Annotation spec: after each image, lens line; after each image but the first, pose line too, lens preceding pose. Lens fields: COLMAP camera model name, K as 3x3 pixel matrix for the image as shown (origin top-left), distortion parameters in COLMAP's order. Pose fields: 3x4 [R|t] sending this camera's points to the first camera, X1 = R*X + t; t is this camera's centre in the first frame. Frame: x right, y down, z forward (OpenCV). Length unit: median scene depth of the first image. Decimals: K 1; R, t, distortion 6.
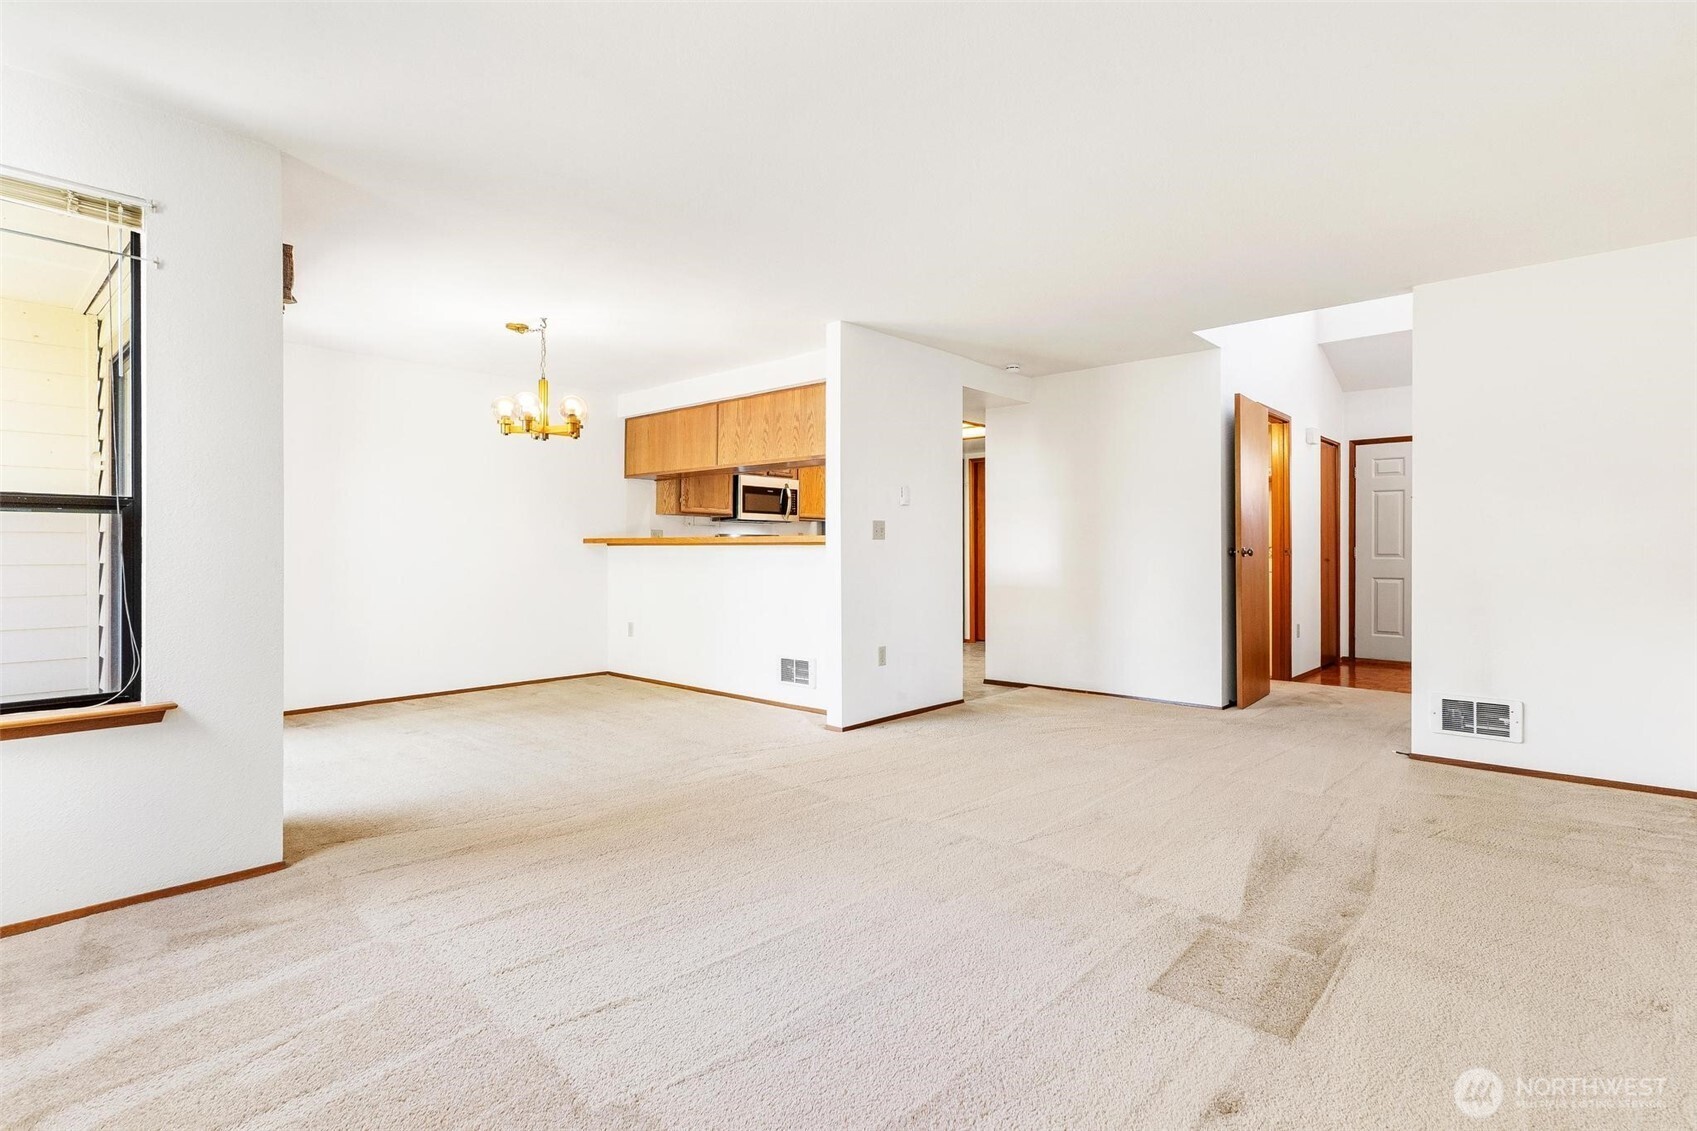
lens RADIAL K [[829.5, 0, 845.5], [0, 829.5, 550.7], [0, 0, 1]] dist [-0.000901, -0.000450]
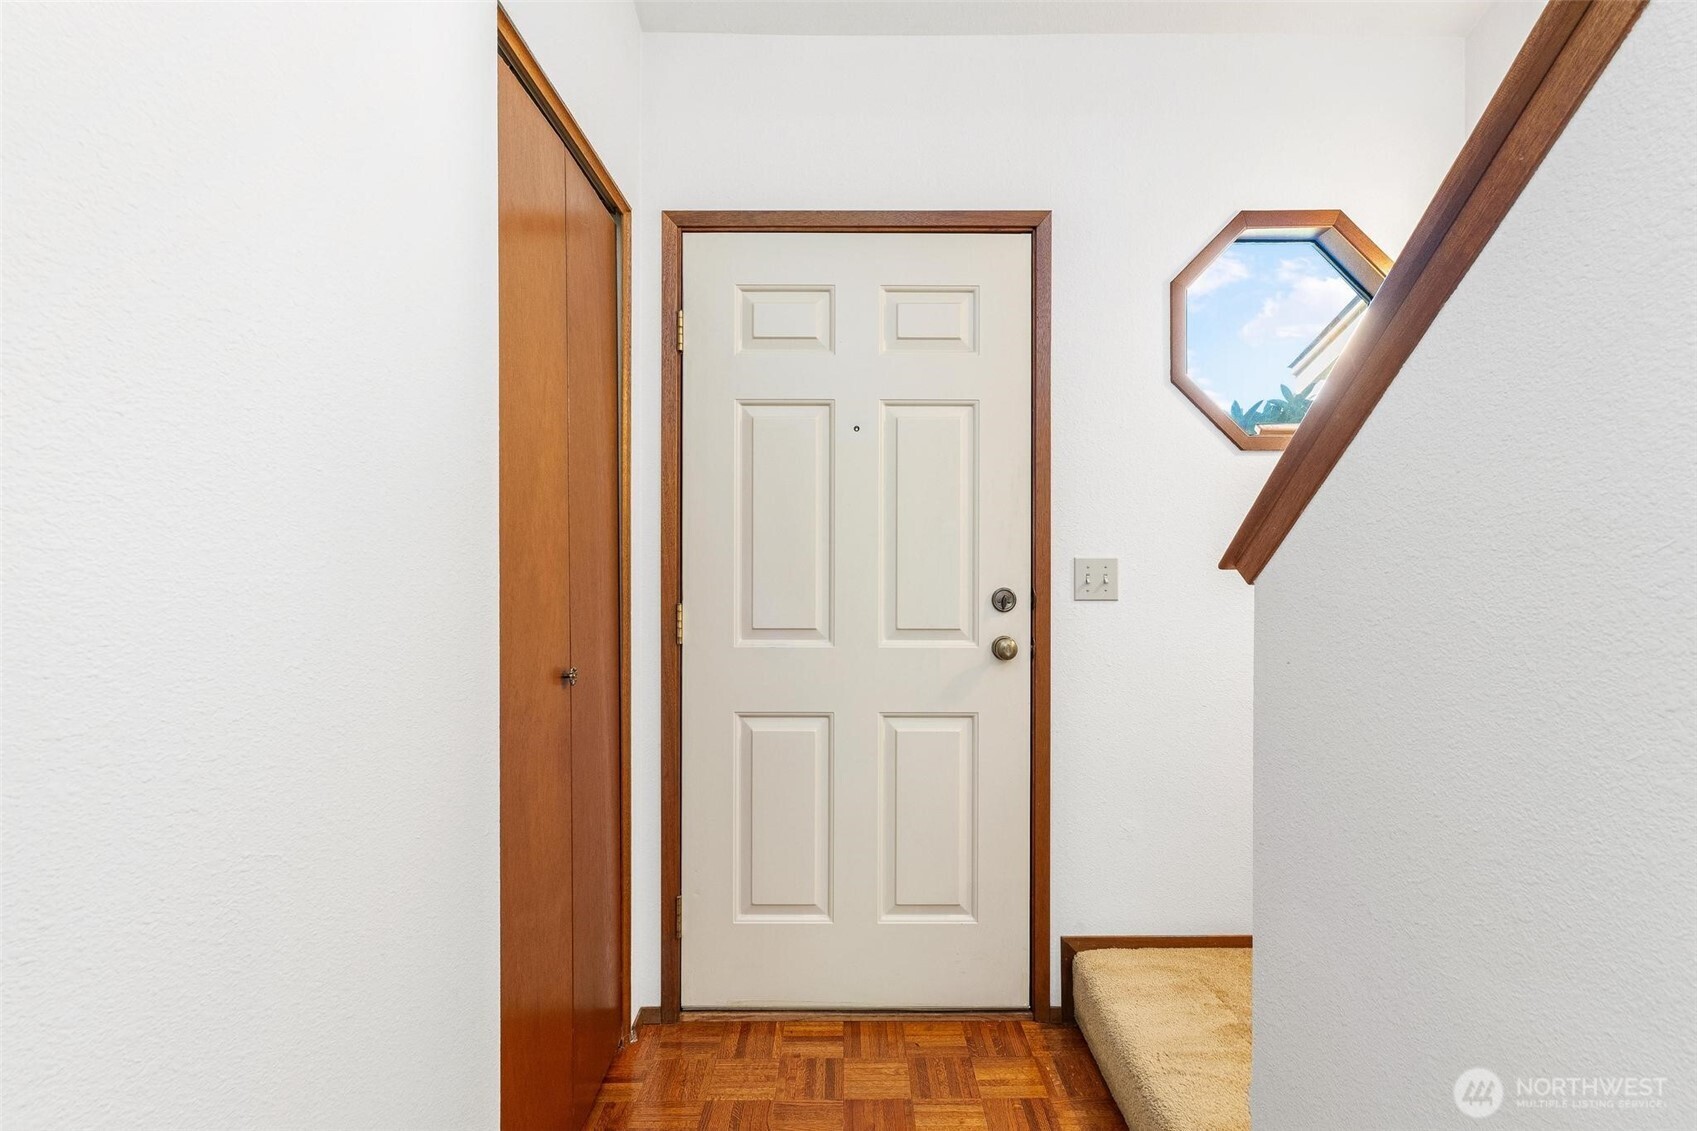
lens RADIAL K [[829.5, 0, 845.5], [0, 829.5, 550.7], [0, 0, 1]] dist [-0.000901, -0.000450]
pose [[0.720343, -0.004575, 0.693603, 0.469106], [-0.002646, 0.999953, 0.009344, -0.024481], [-0.693613, -0.008566, 0.720297, 0.773863]]
